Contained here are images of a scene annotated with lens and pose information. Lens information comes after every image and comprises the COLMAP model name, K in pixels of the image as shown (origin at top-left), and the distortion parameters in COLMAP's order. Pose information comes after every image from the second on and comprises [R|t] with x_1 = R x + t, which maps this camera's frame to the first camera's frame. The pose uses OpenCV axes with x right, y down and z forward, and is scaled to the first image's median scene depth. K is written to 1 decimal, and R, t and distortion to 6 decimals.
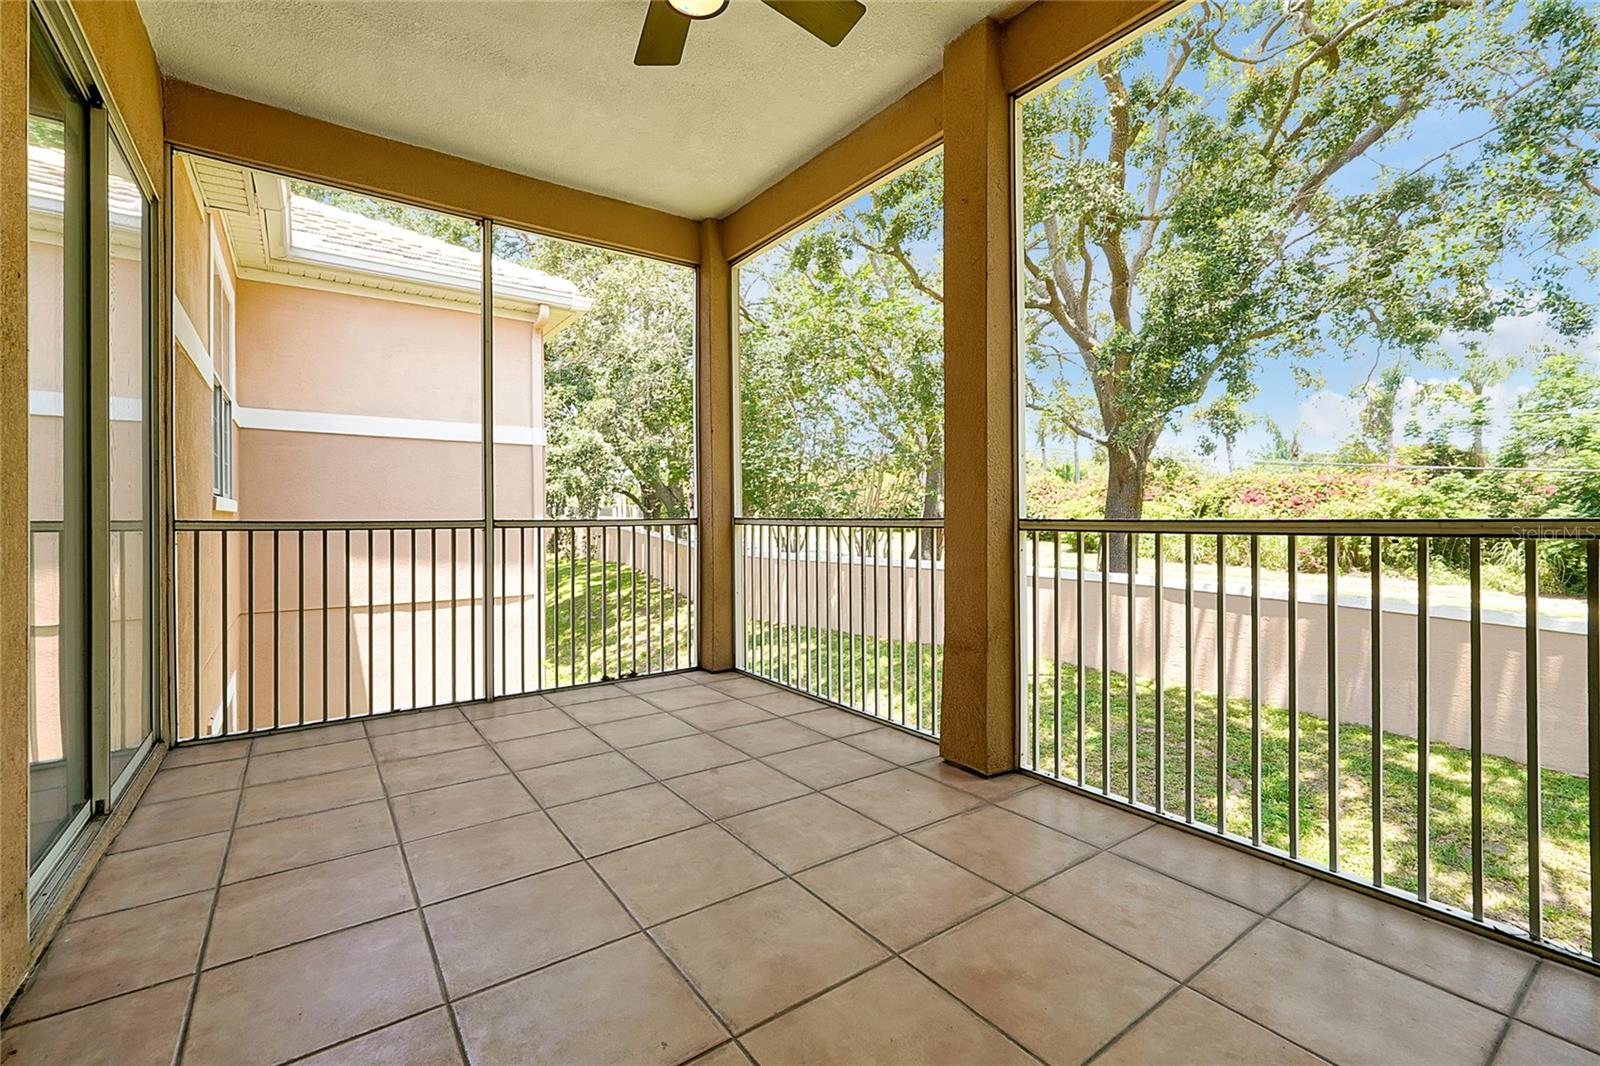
lens RADIAL K [[690.1, 0, 796.8], [0, 690.1, 508.7], [0, 0, 1]] dist [-0.000365, 0.000420]
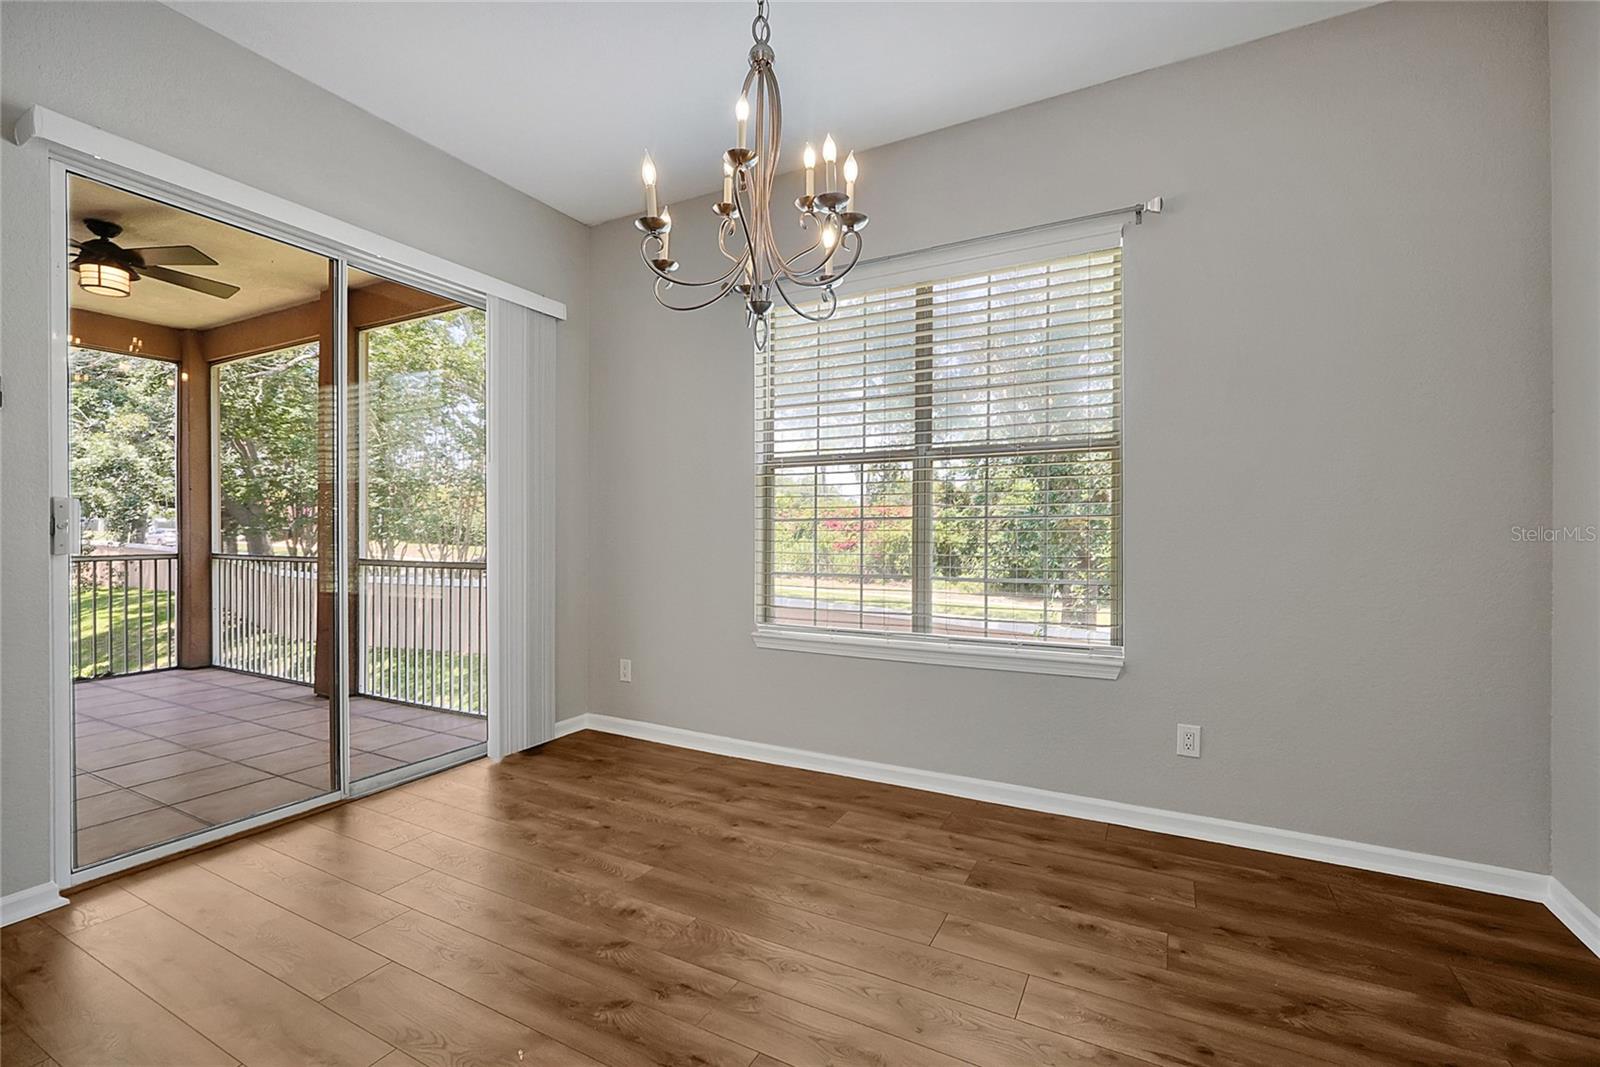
lens RADIAL K [[704.1, 0, 800.0], [0, 704.1, 533.5], [0, 0, 1]] dist [-0.003927, -0.000383]
pose [[0.896794, 0.006419, 0.442402, 0.341348], [-0.010724, 0.999916, 0.007231, -0.049562], [-0.442318, -0.011229, 0.896788, -0.756217]]
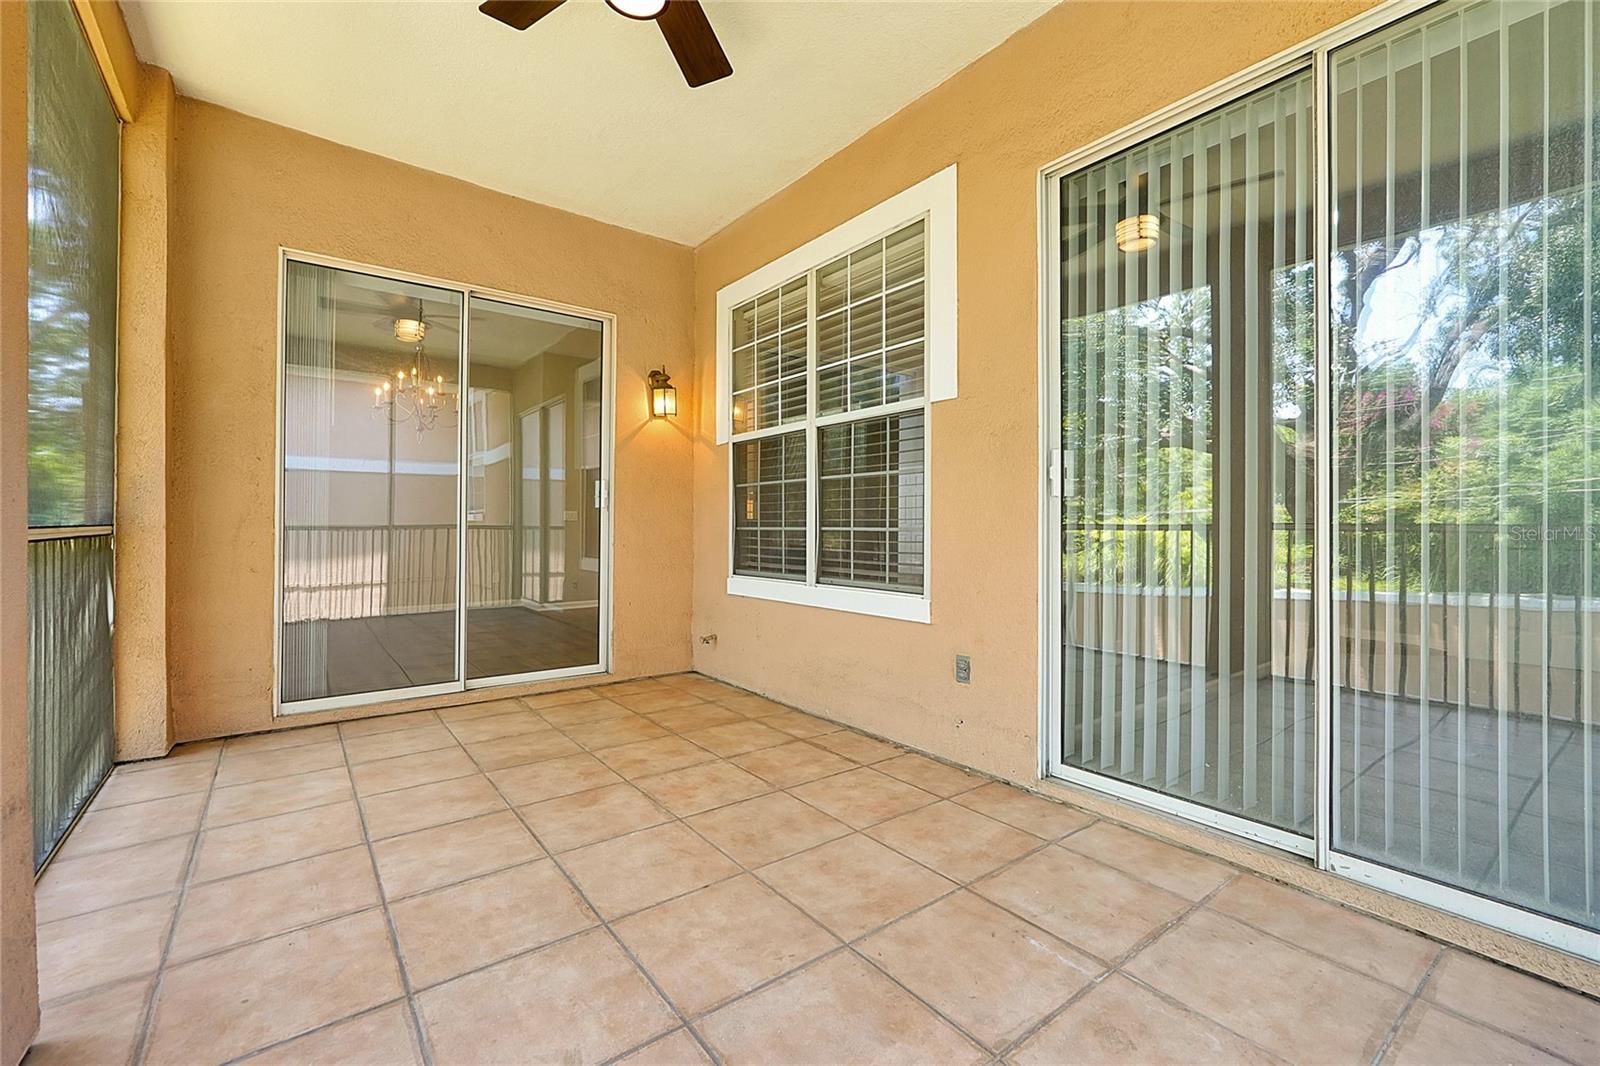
lens RADIAL K [[680.5, 0, 802.2], [0, 680.5, 525.0], [0, 0, 1]] dist [-0.001169, 0.001049]
pose [[-0.999175, -0.002850, -0.040510, -0.195188], [-0.002015, 0.999785, -0.020637, 0.017605], [0.040560, -0.020538, -0.998966, 1.130916]]
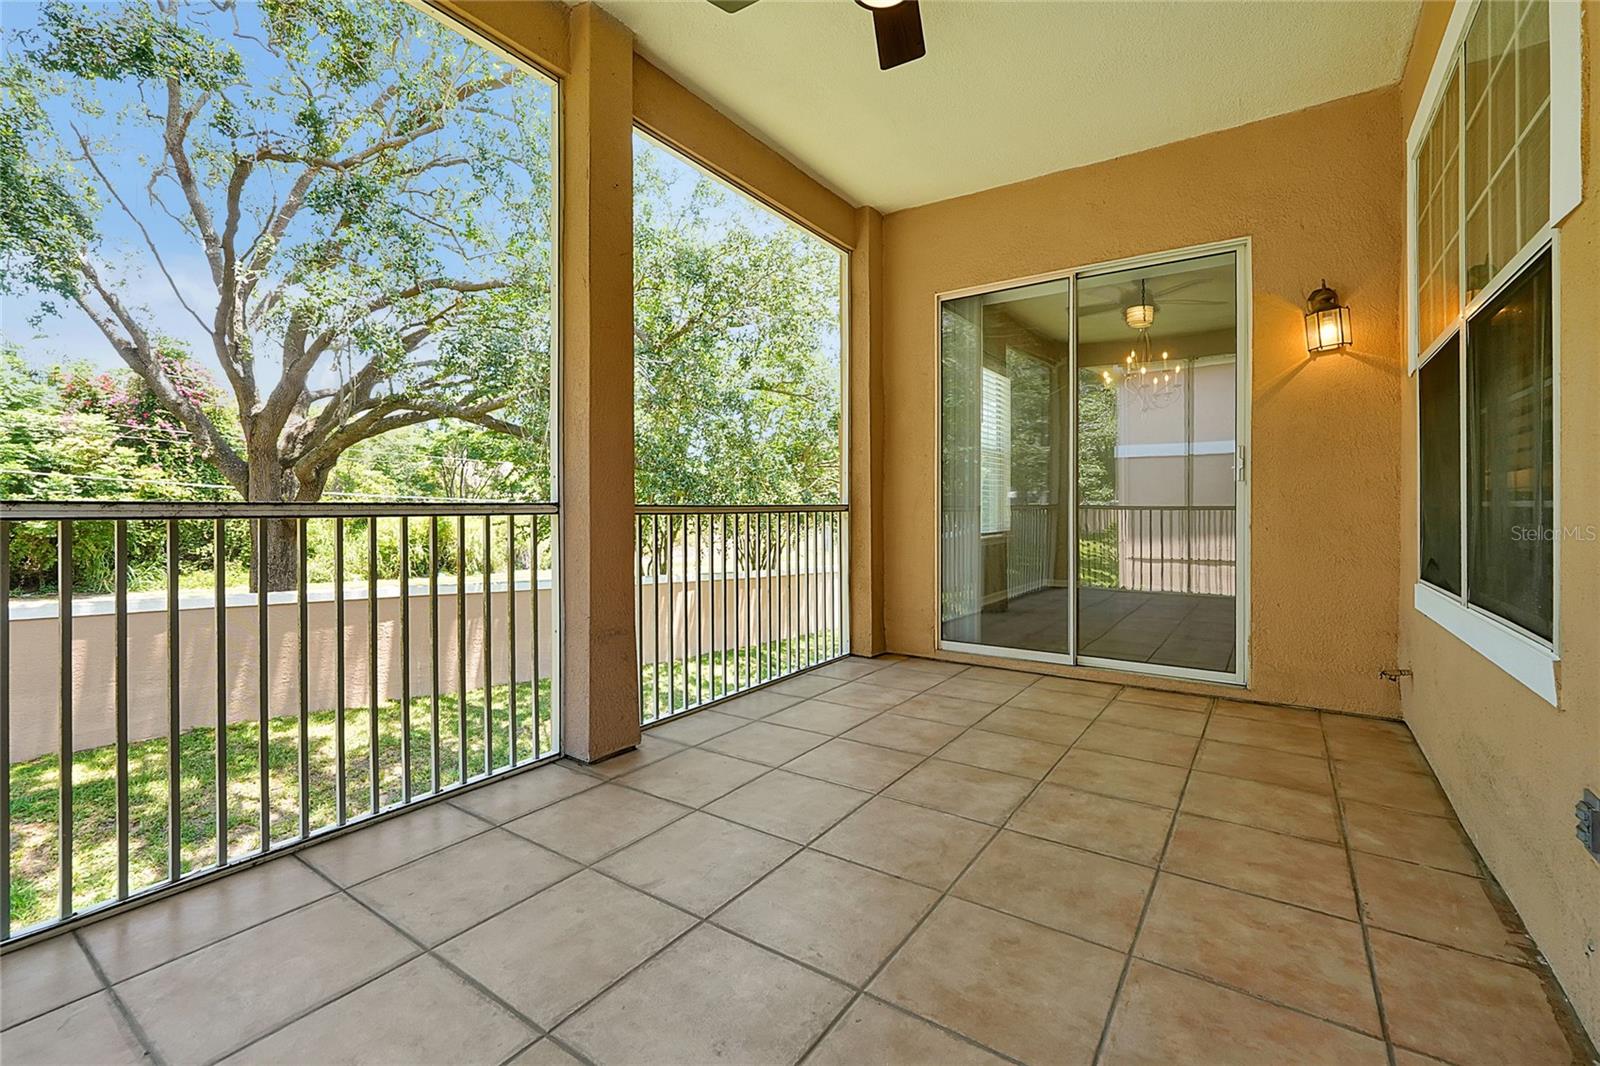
lens RADIAL K [[690.1, 0, 796.8], [0, 690.1, 508.7], [0, 0, 1]] dist [-0.000365, 0.000420]
pose [[-0.336757, 0.000695, 0.941592, -0.608743], [-0.012039, 0.999915, -0.005044, 0.014965], [-0.941515, -0.013035, -0.336719, 0.840443]]
